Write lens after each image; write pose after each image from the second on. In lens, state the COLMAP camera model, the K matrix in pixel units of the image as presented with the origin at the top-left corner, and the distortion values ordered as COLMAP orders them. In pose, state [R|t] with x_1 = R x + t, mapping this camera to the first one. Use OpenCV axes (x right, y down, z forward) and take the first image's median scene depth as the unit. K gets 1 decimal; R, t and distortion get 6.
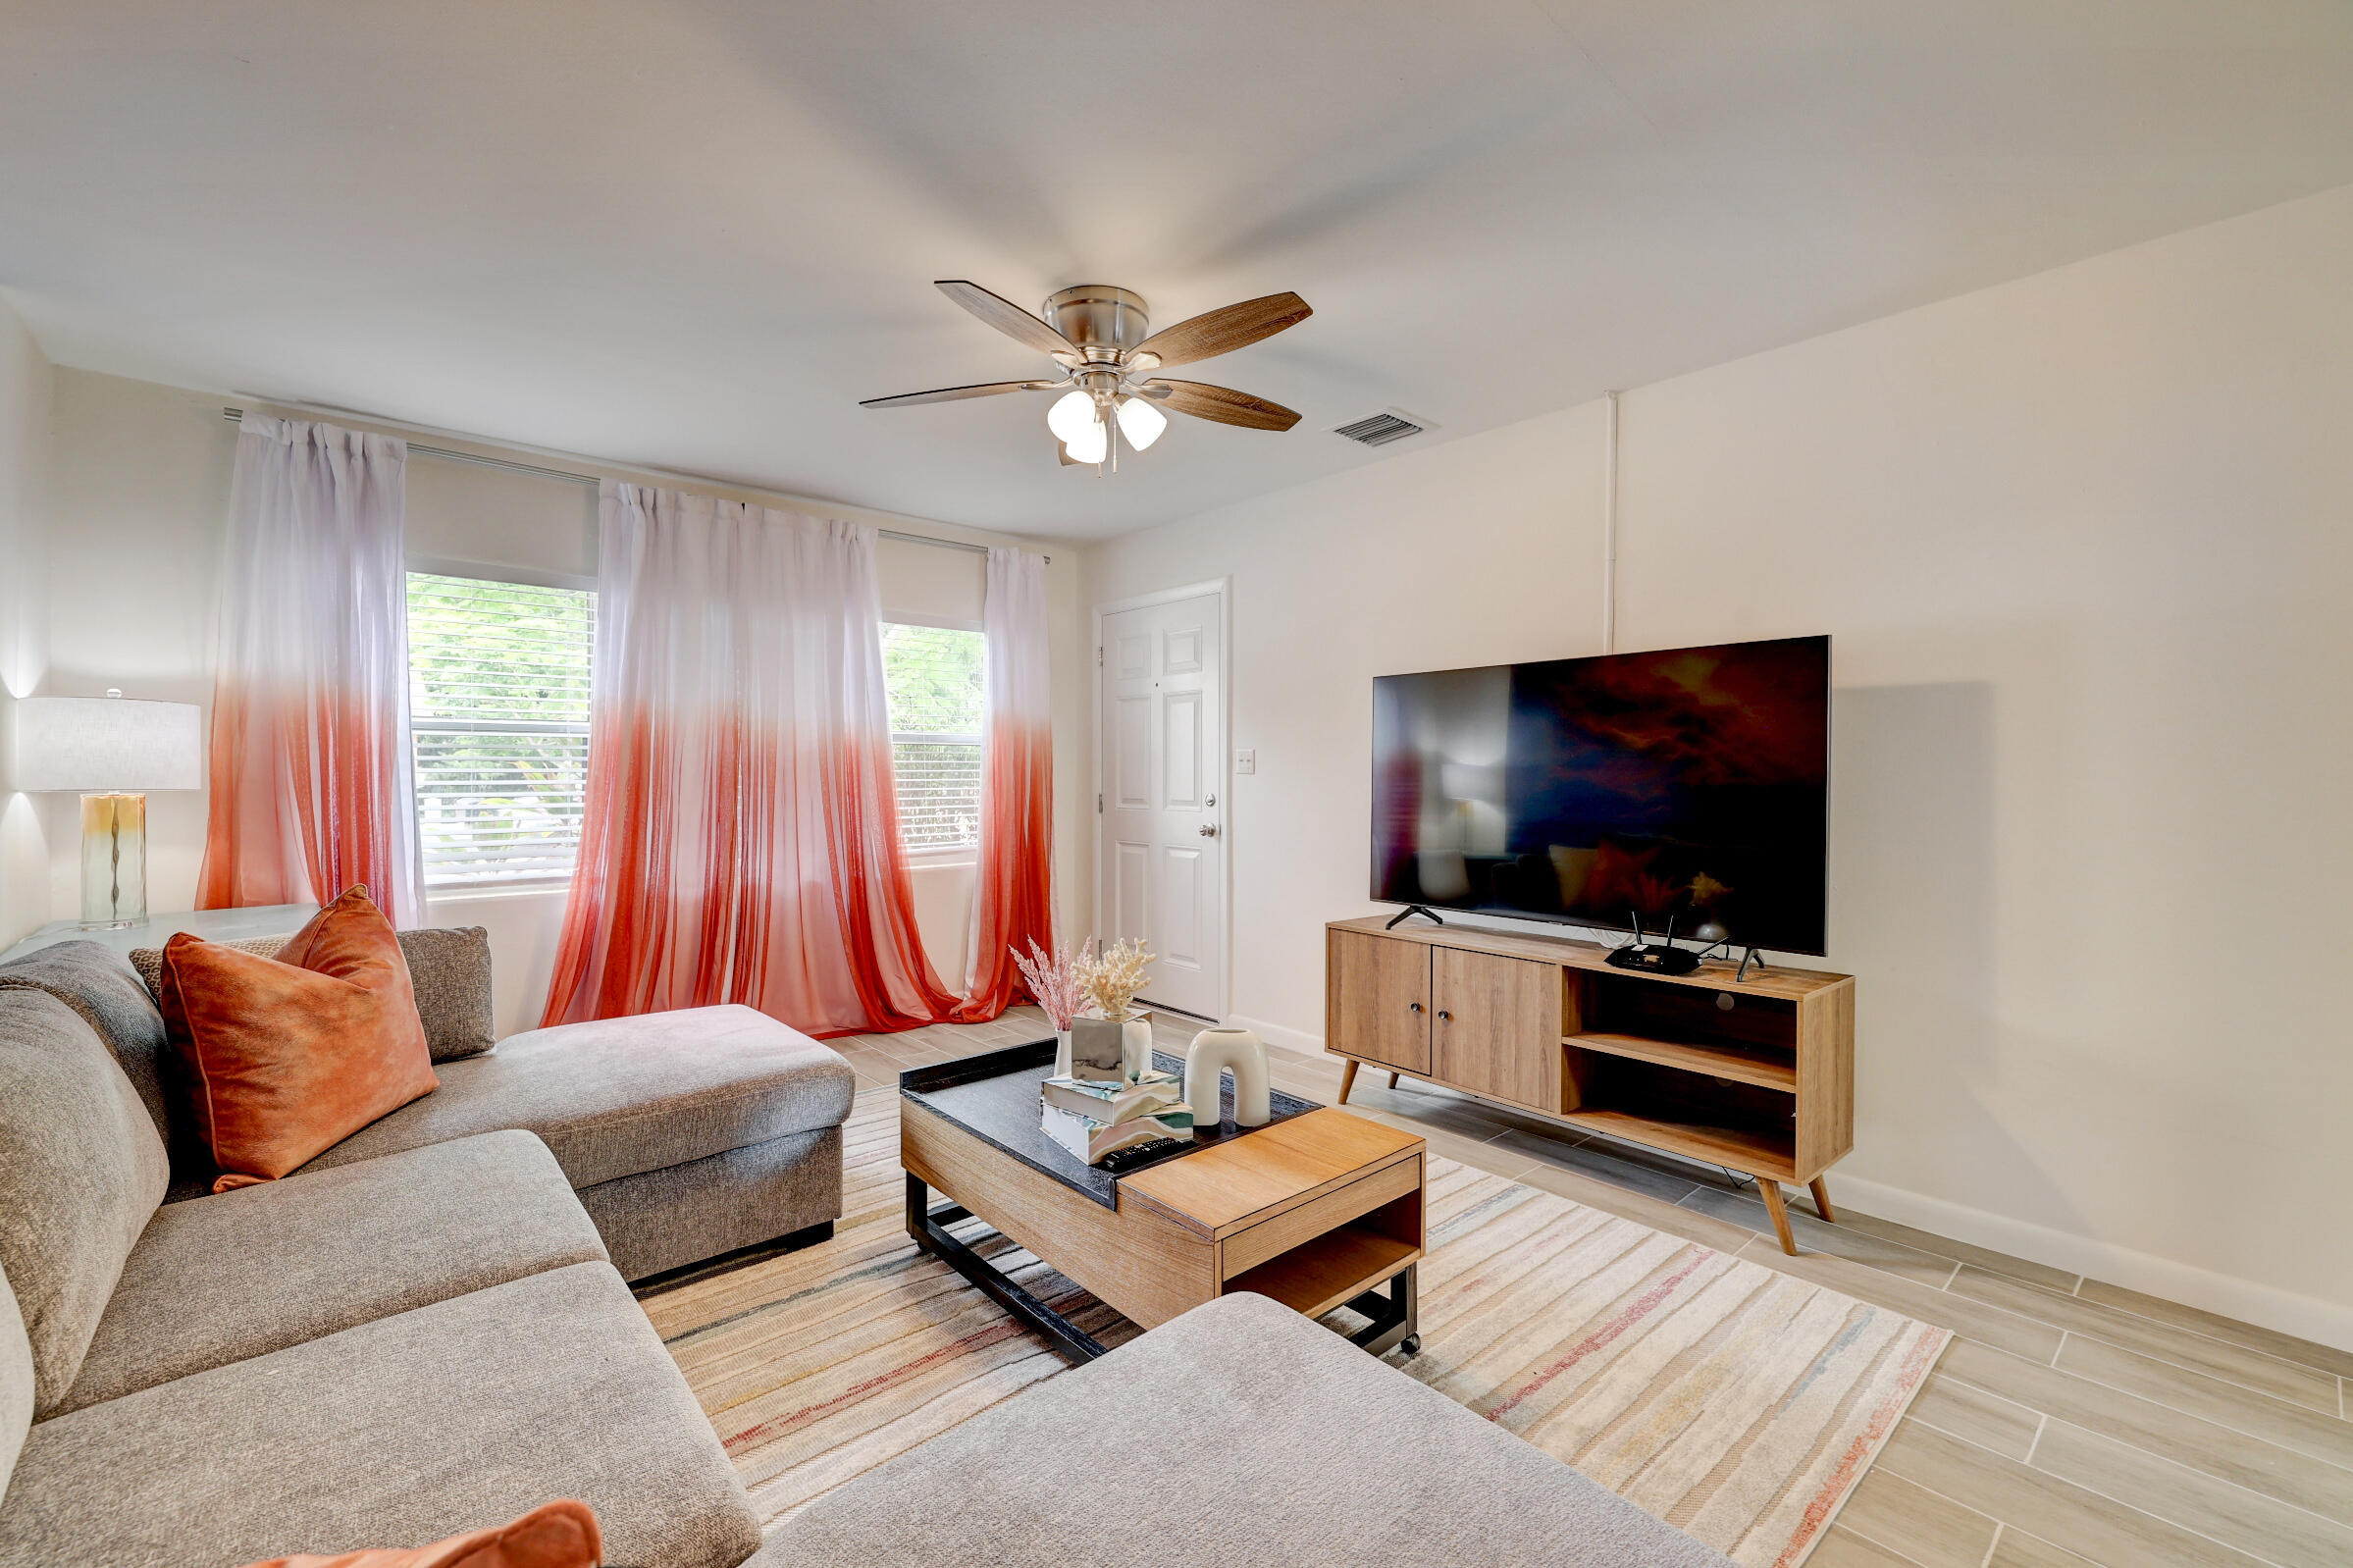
lens RADIAL K [[983.8, 0, 1169.5], [0, 983.8, 779.6], [0, 0, 1]] dist [0.002587, 0.000238]
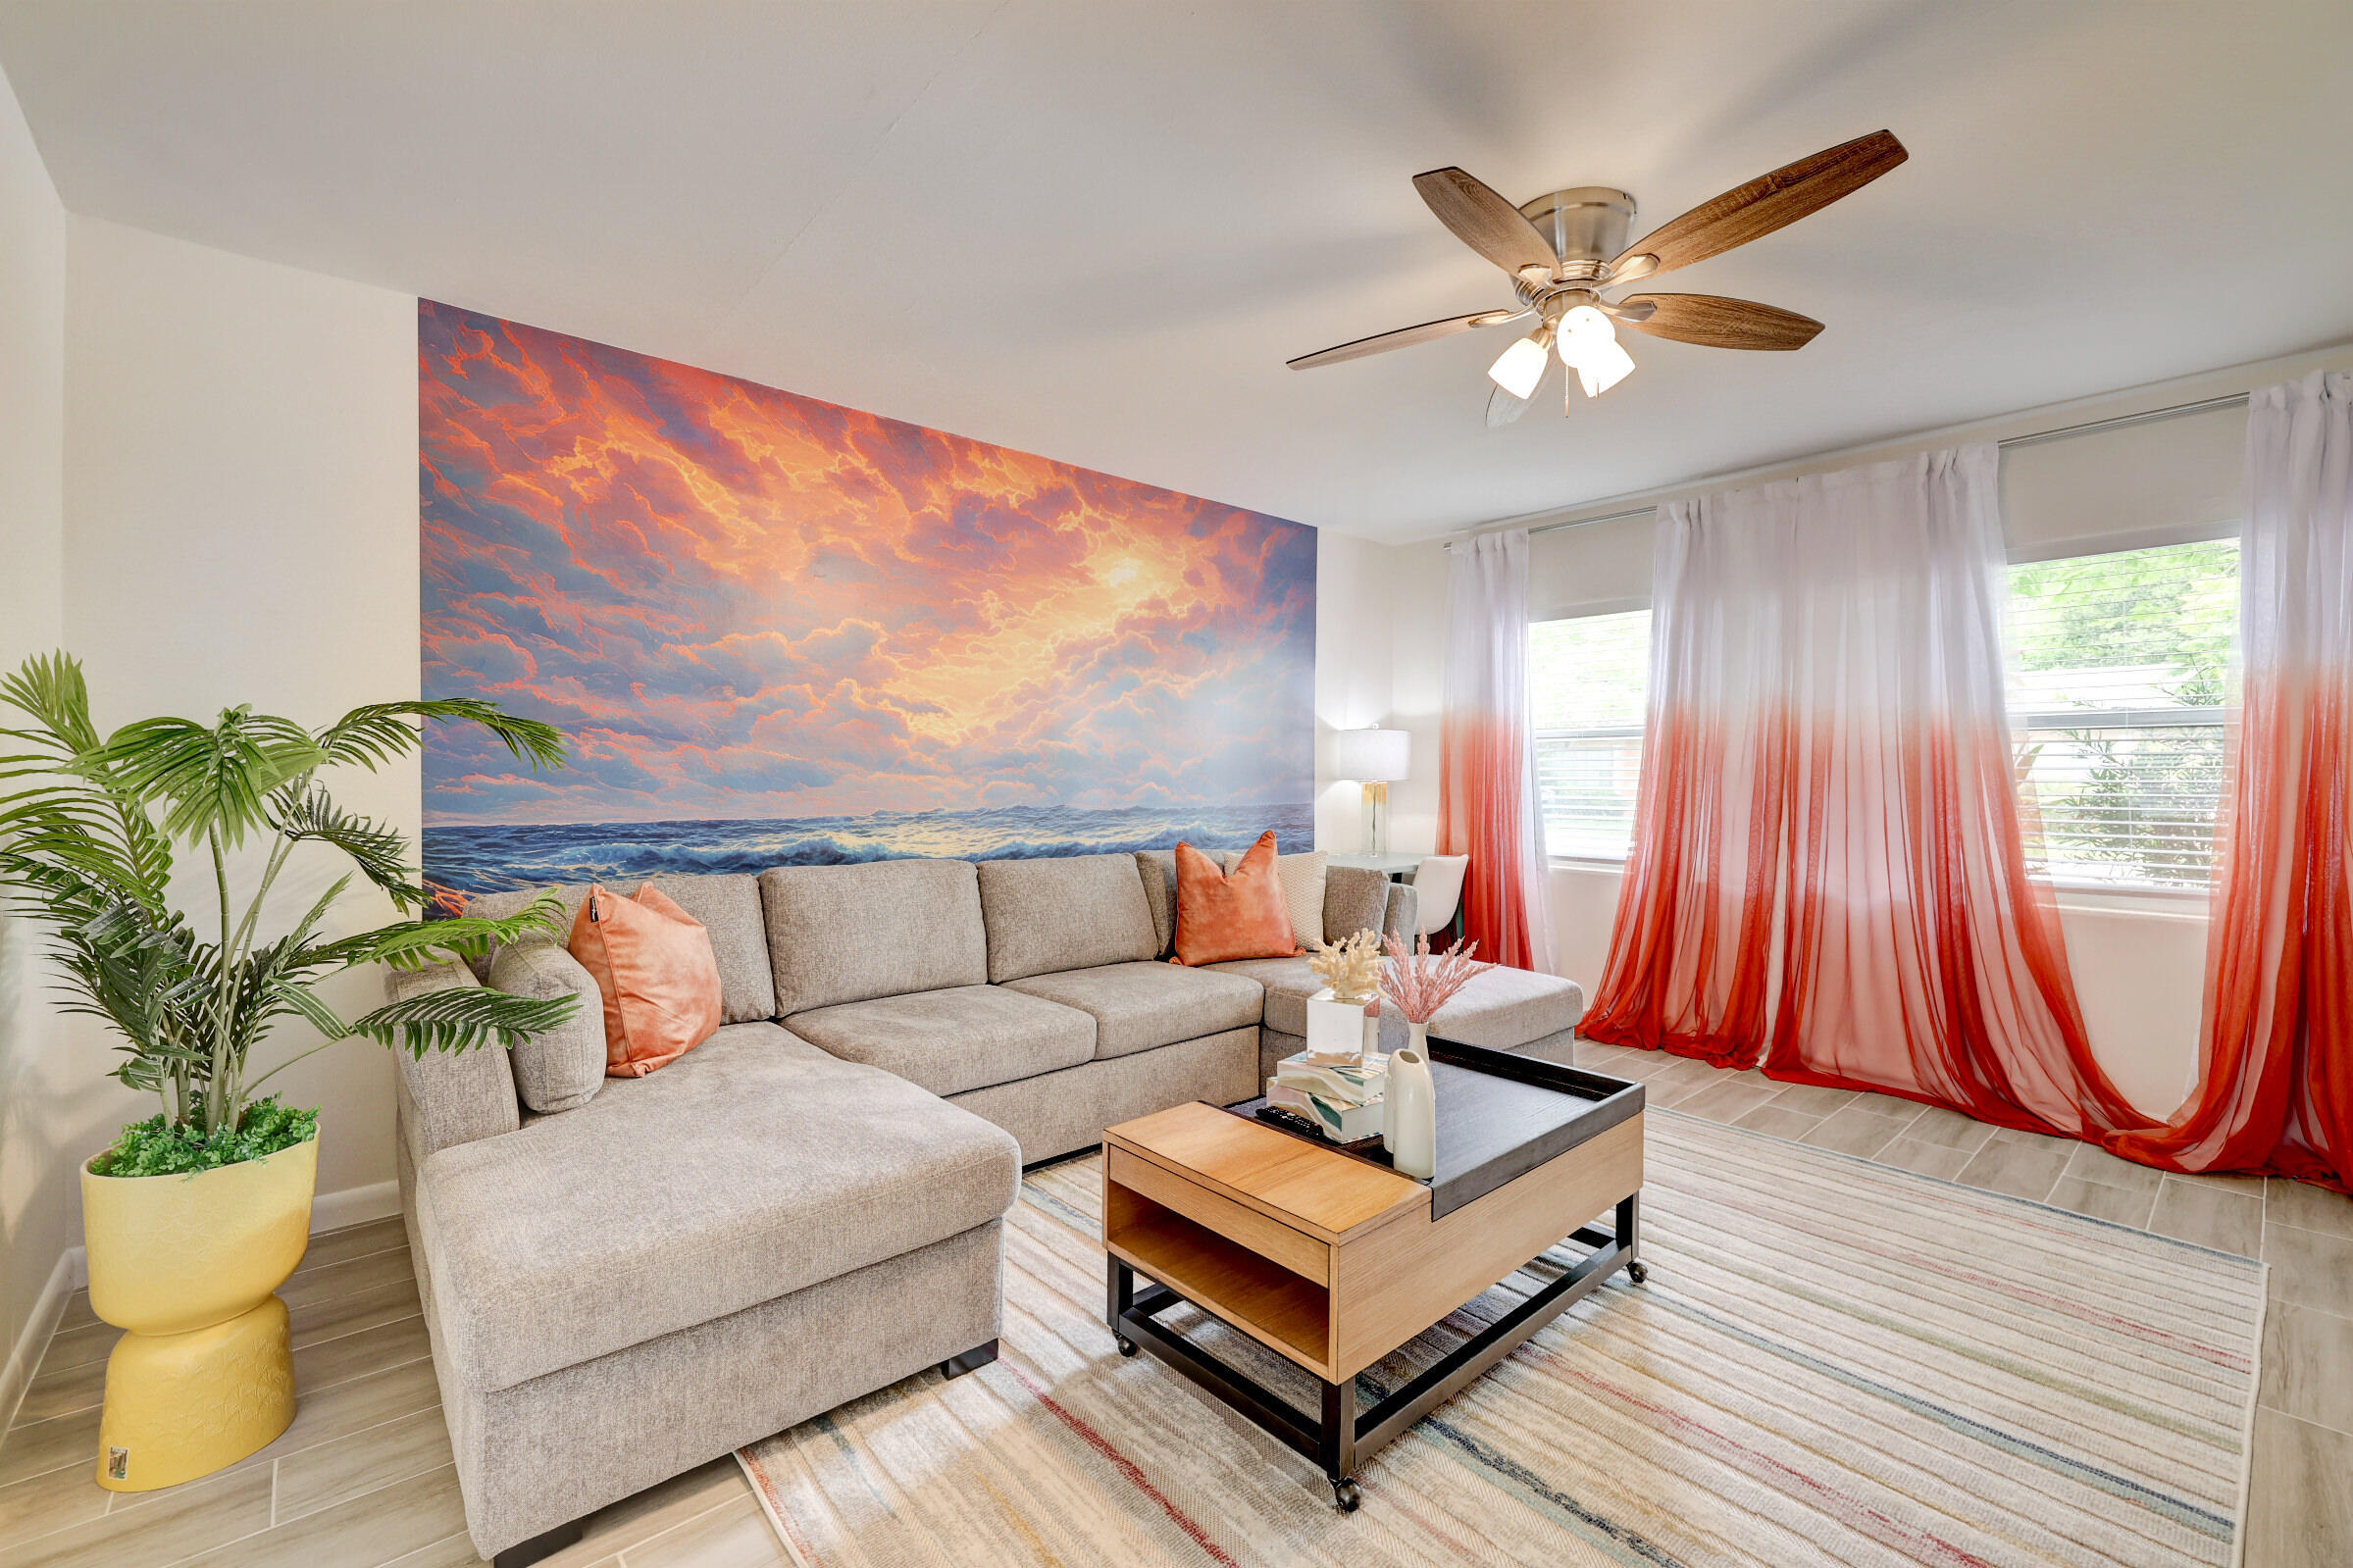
lens RADIAL K [[983.7, 0, 1165.8], [0, 983.7, 777.3], [0, 0, 1]] dist [0.002587, 0.000238]
pose [[0.005114, 0.002437, -0.999984, 0.517006], [-0.012696, 0.999917, 0.002372, 0.005136], [0.999906, 0.012684, 0.005144, 0.432060]]
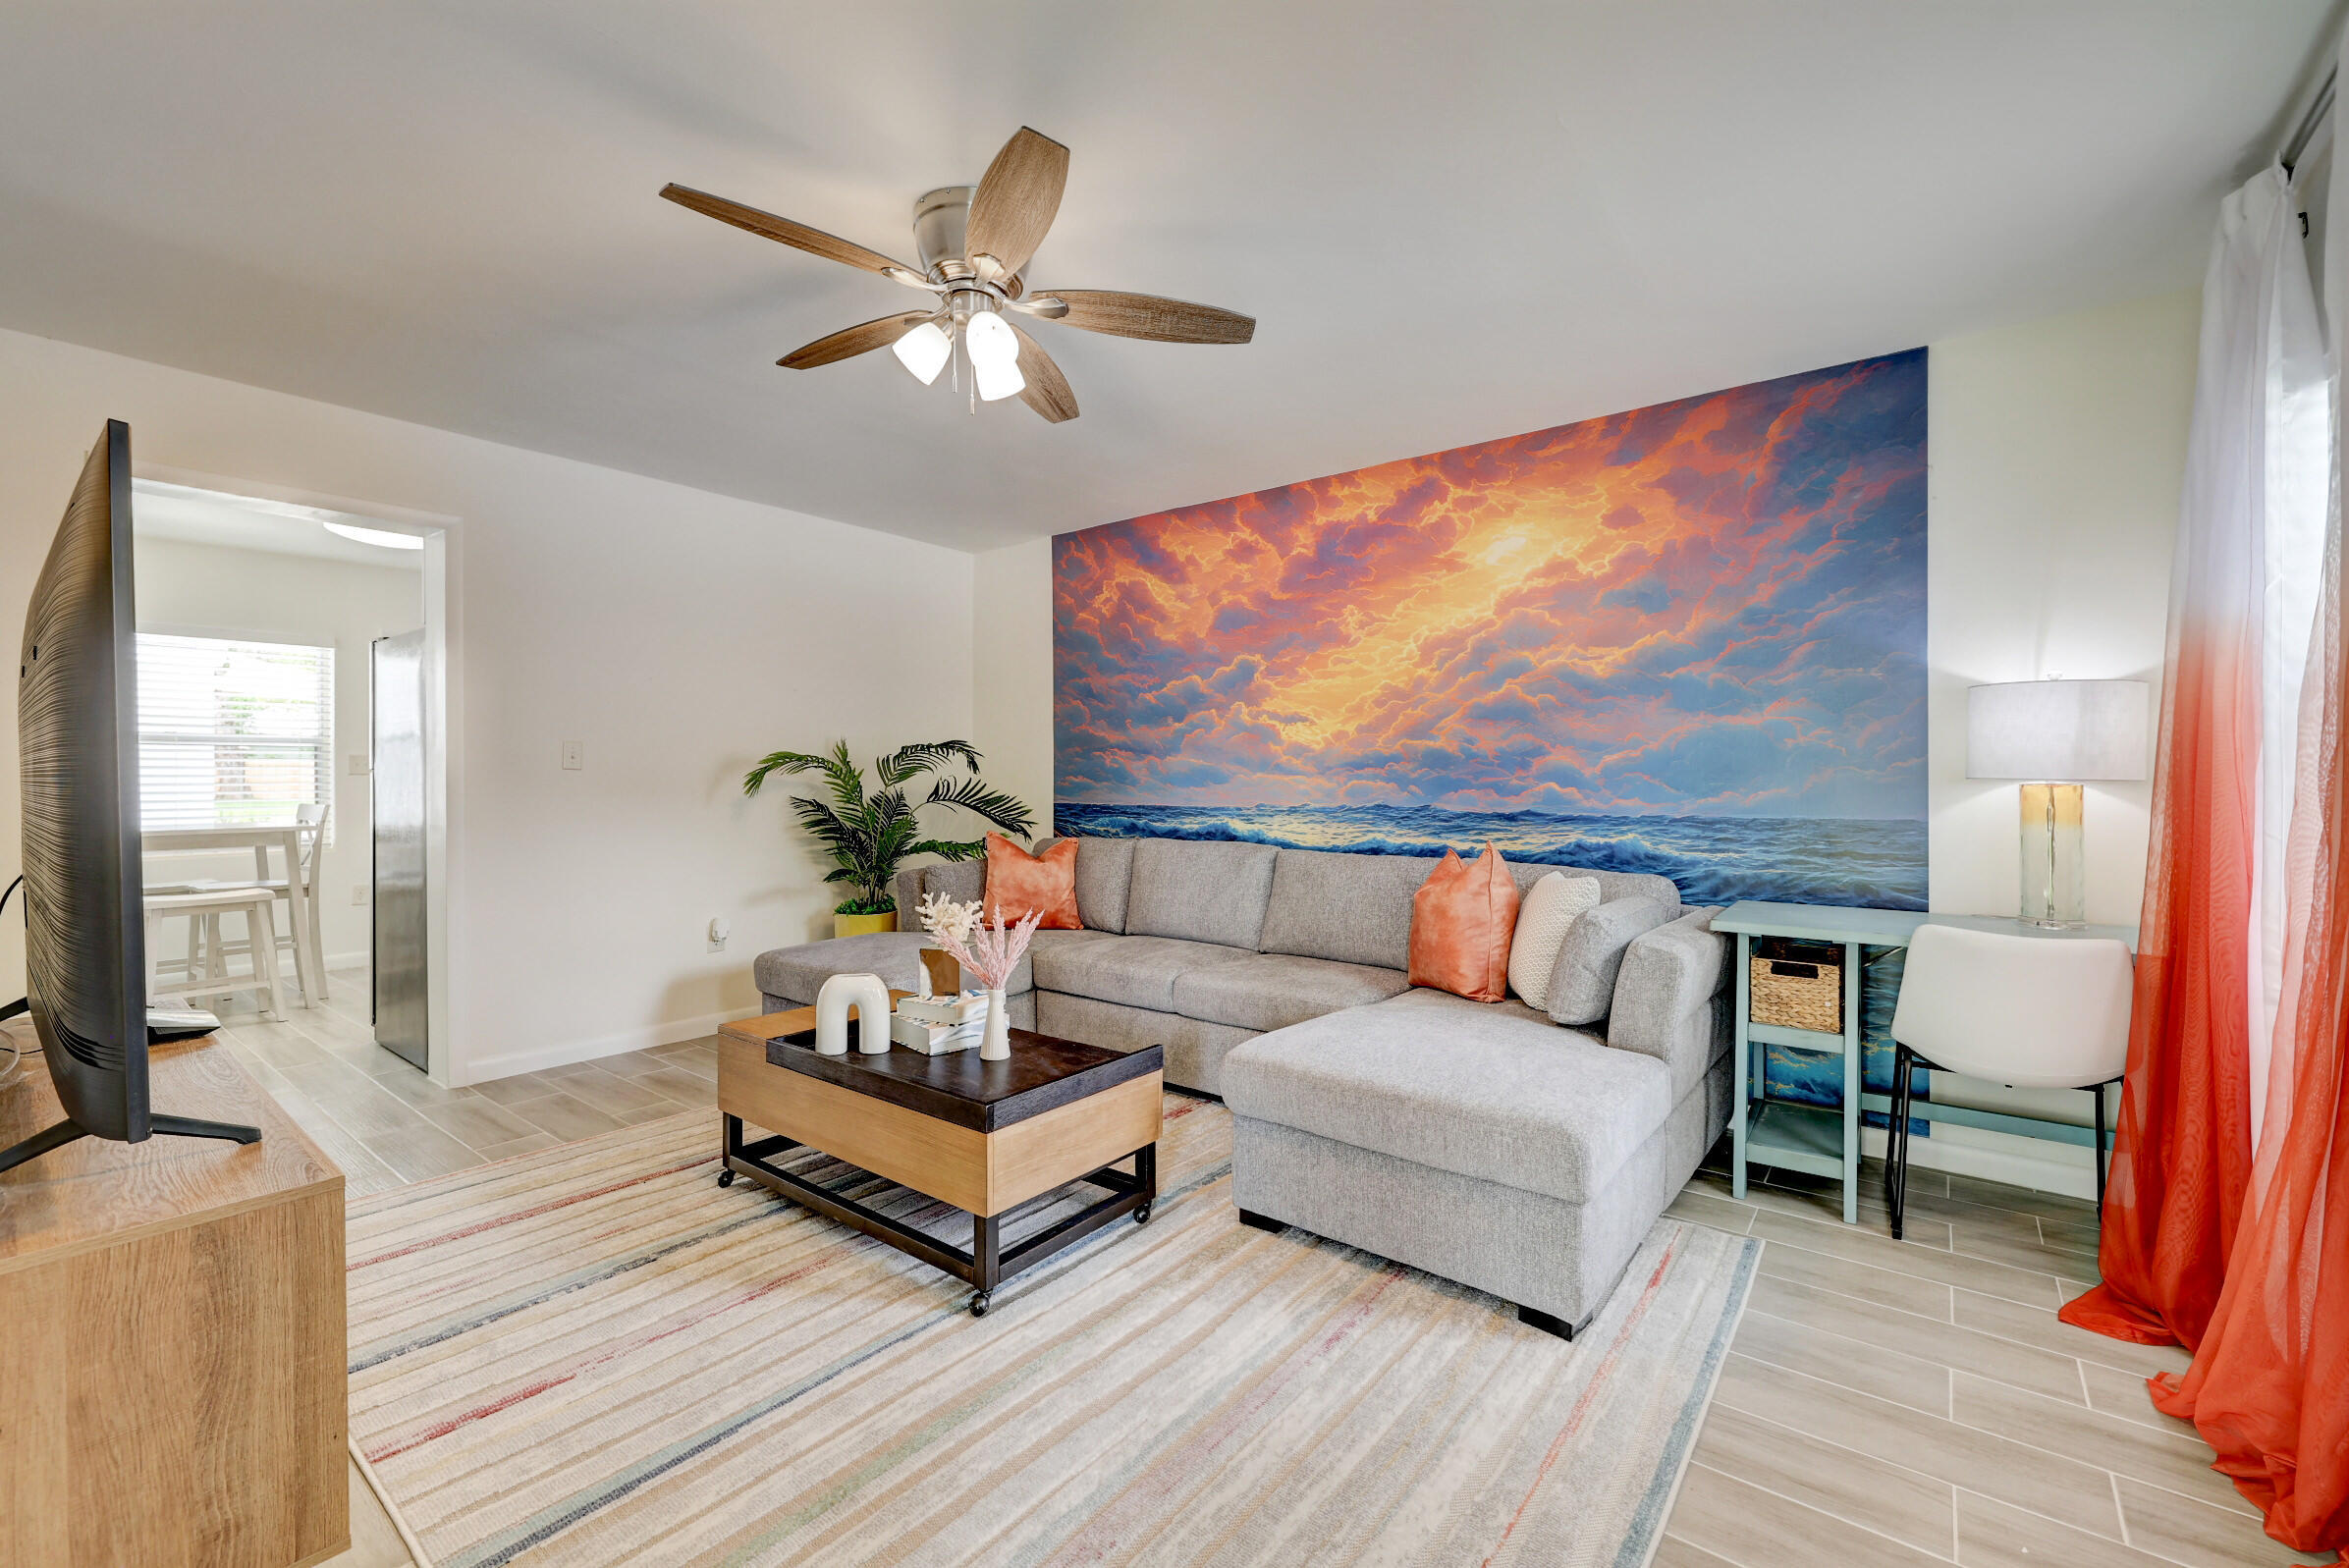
lens RADIAL K [[982.0, 0, 1168.7], [0, 982.0, 786.3], [0, 0, 1]] dist [0.002587, 0.000238]
pose [[-0.982050, -0.001832, -0.188614, 0.063562], [-0.004555, 0.999892, 0.014001, 0.005596], [0.188568, 0.014608, -0.981952, 1.081162]]
